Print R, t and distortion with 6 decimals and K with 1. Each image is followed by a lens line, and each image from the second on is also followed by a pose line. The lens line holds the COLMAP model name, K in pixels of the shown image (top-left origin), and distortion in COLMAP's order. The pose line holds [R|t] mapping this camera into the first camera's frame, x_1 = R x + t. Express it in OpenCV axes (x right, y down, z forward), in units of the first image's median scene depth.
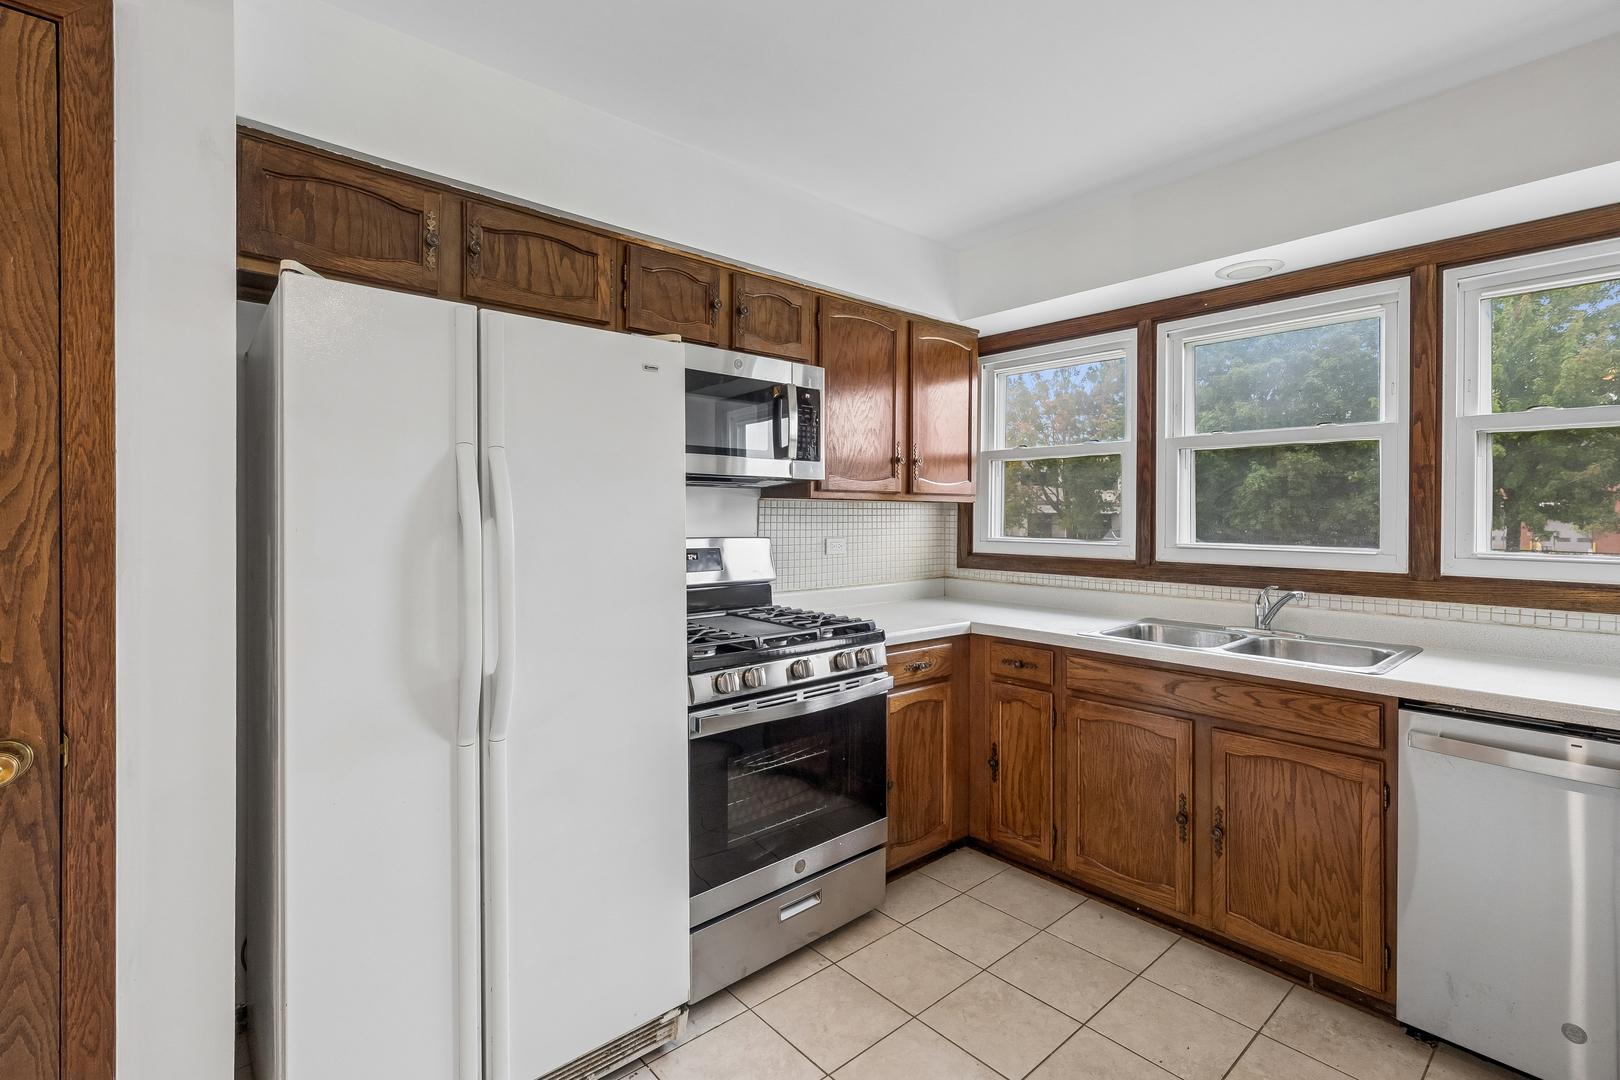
lens RADIAL K [[742.9, 0, 816.9], [0, 742.9, 516.1], [0, 0, 1]] dist [-0.001693, 0.000003]
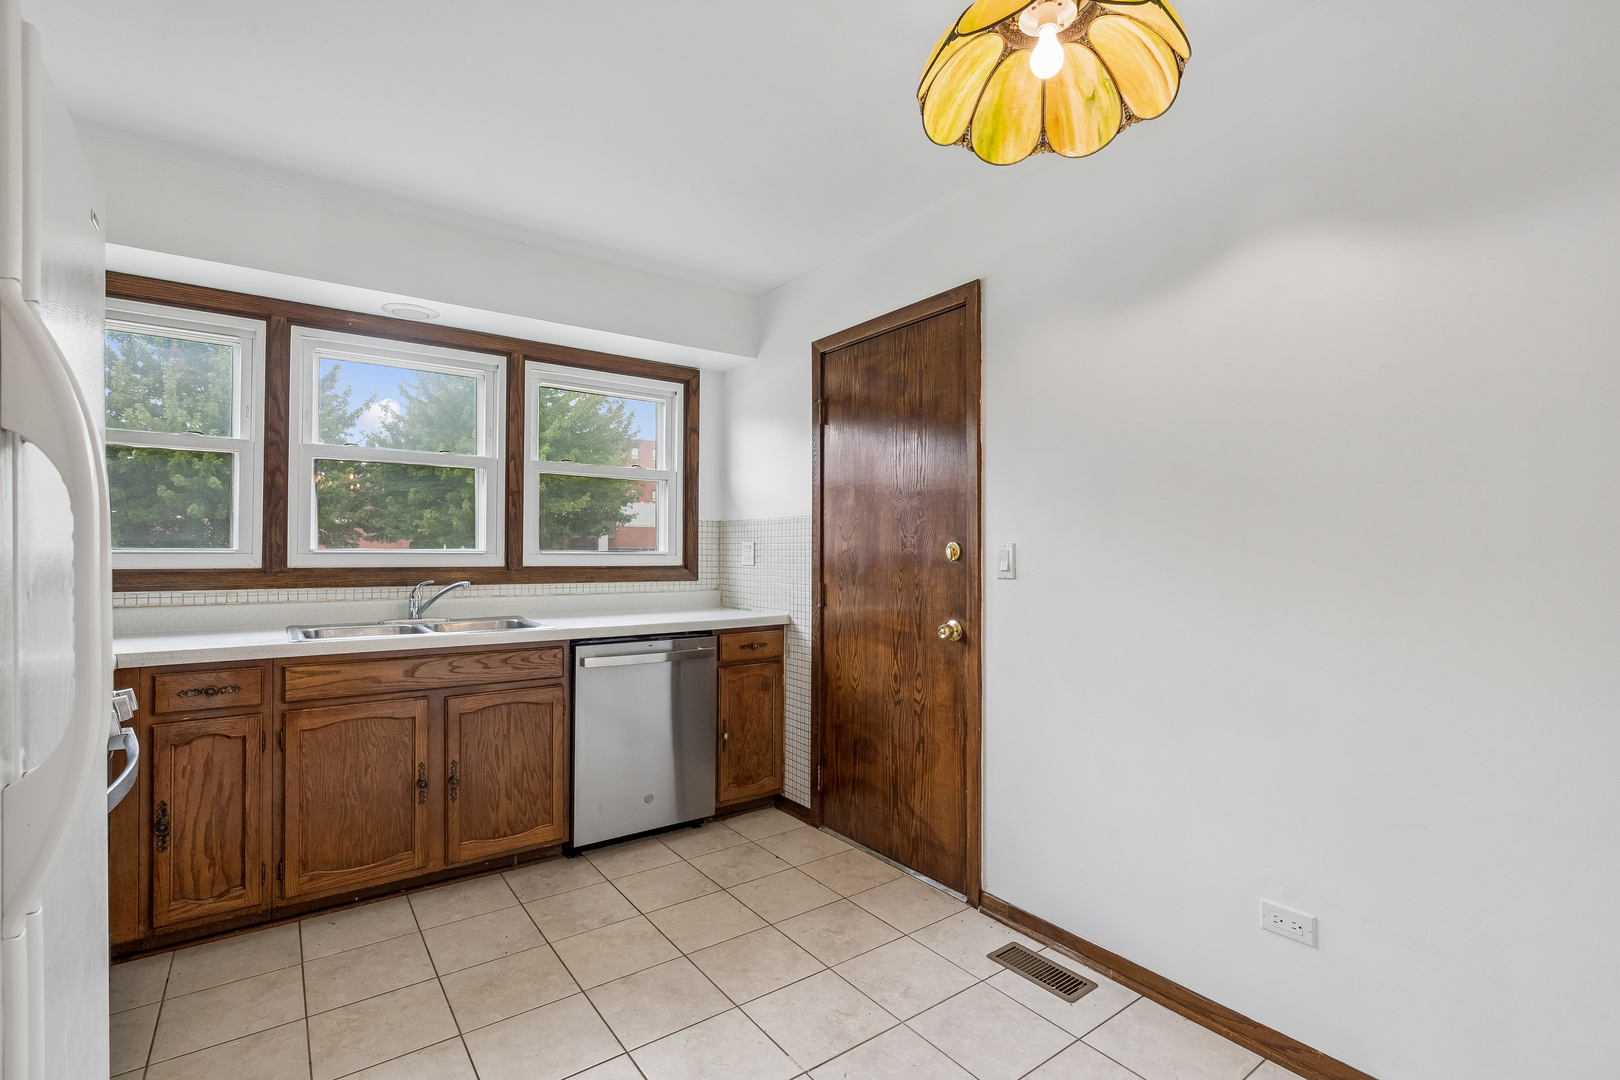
lens RADIAL K [[733.3, 0, 810.0], [0, 733.3, 540.0], [0, 0, 1]] dist [-0.000826, 0.000205]
pose [[0.093289, 0.011265, 0.995575, -0.561864], [-0.003476, 0.999934, -0.010989, 0.041739], [-0.995633, -0.002436, 0.093322, 0.295424]]
